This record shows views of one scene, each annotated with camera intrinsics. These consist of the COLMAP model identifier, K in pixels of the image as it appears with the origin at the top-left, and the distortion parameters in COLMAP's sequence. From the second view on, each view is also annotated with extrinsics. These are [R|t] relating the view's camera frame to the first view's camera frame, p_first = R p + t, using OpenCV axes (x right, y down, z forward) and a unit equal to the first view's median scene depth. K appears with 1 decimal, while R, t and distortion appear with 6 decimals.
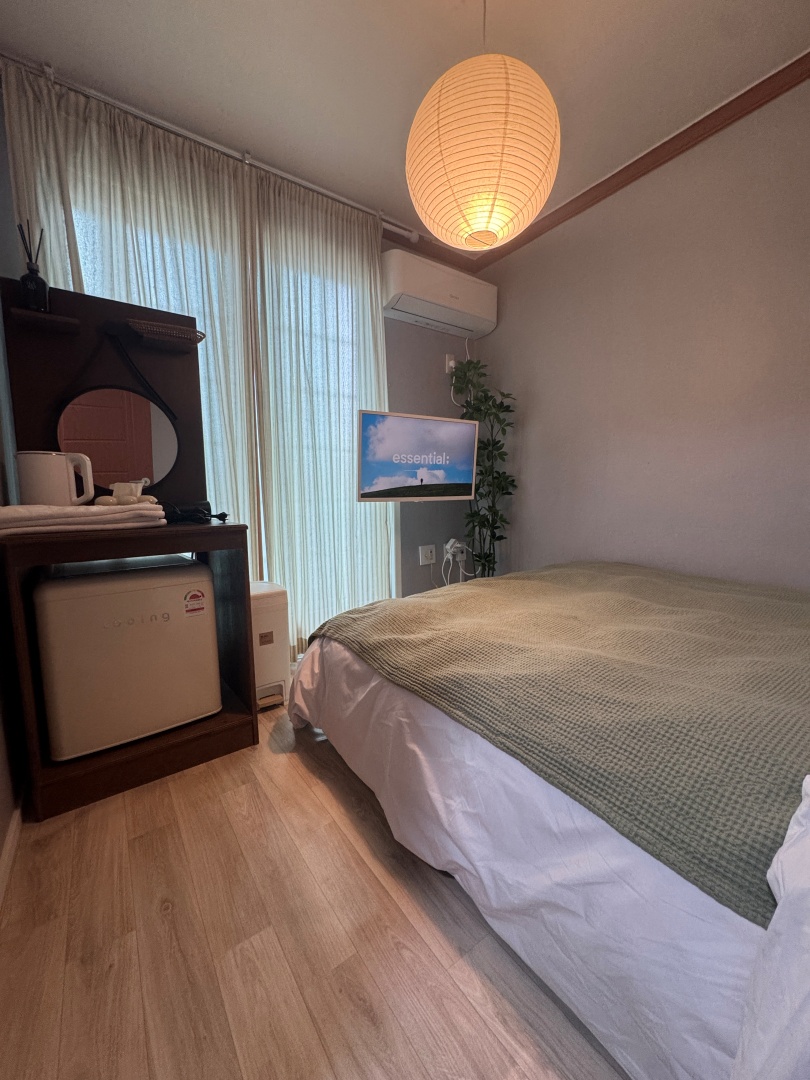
lens RADIAL K [[429.3, 0, 406.4], [0, 429.3, 540.2], [0, 0, 1]] dist [-0.001799, -0.000005]
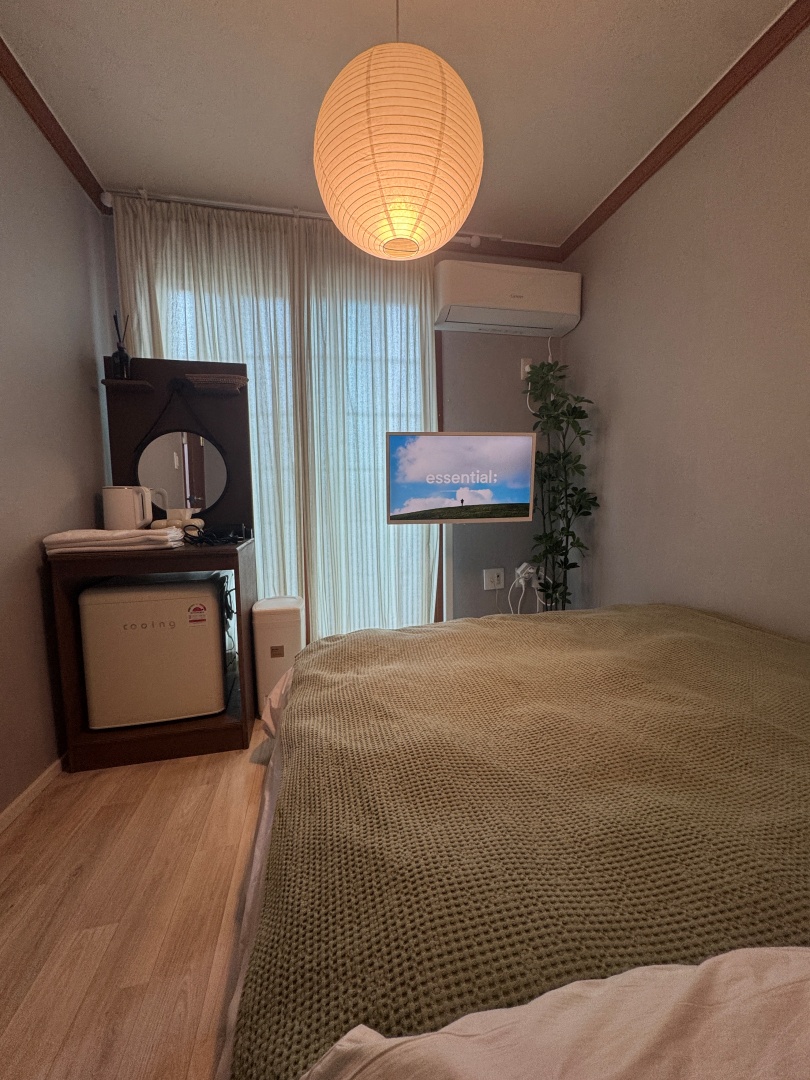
lens RADIAL K [[429.3, 0, 406.4], [0, 429.3, 540.2], [0, 0, 1]] dist [-0.001799, -0.000005]
pose [[0.915305, 0.034105, -0.401315, 0.327363], [-0.040108, 0.999174, -0.006564, -0.047629], [0.400759, 0.022104, 0.915917, 0.111210]]
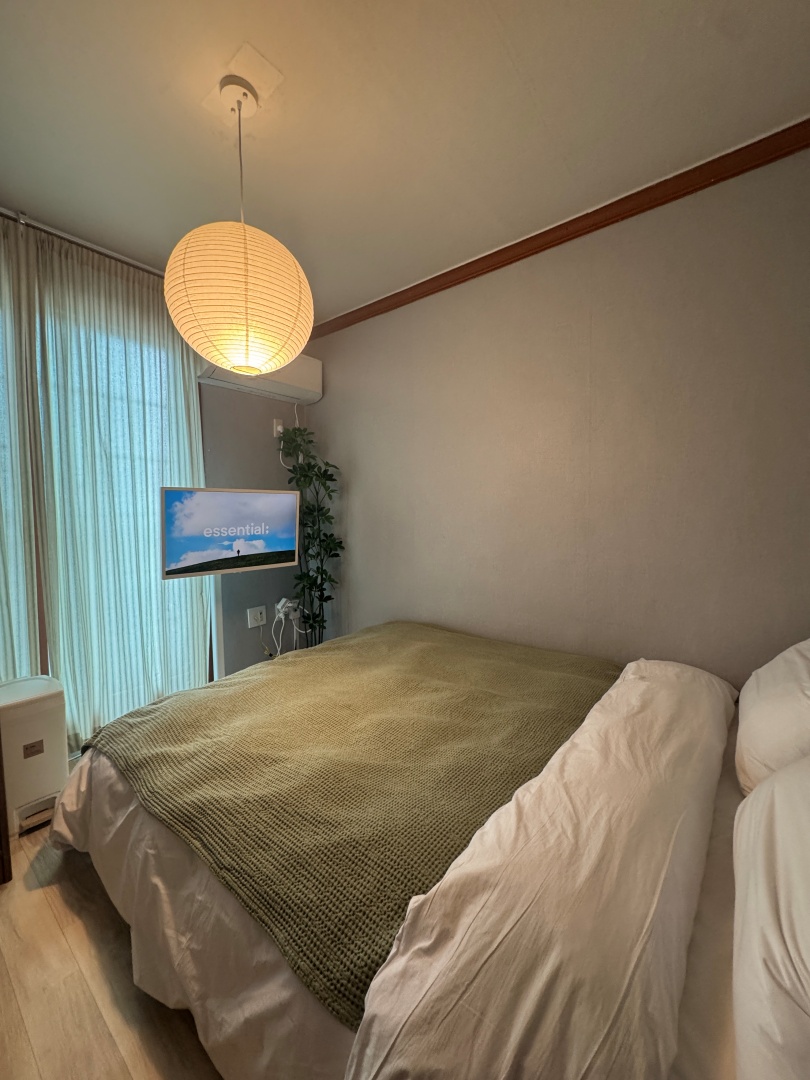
lens RADIAL K [[429.3, 0, 406.4], [0, 429.3, 540.2], [0, 0, 1]] dist [-0.001799, -0.000005]
pose [[0.962158, -0.011361, 0.272256, 0.152800], [0.023706, 0.998832, -0.042097, -0.124789], [-0.271460, 0.046959, 0.961303, -0.076403]]
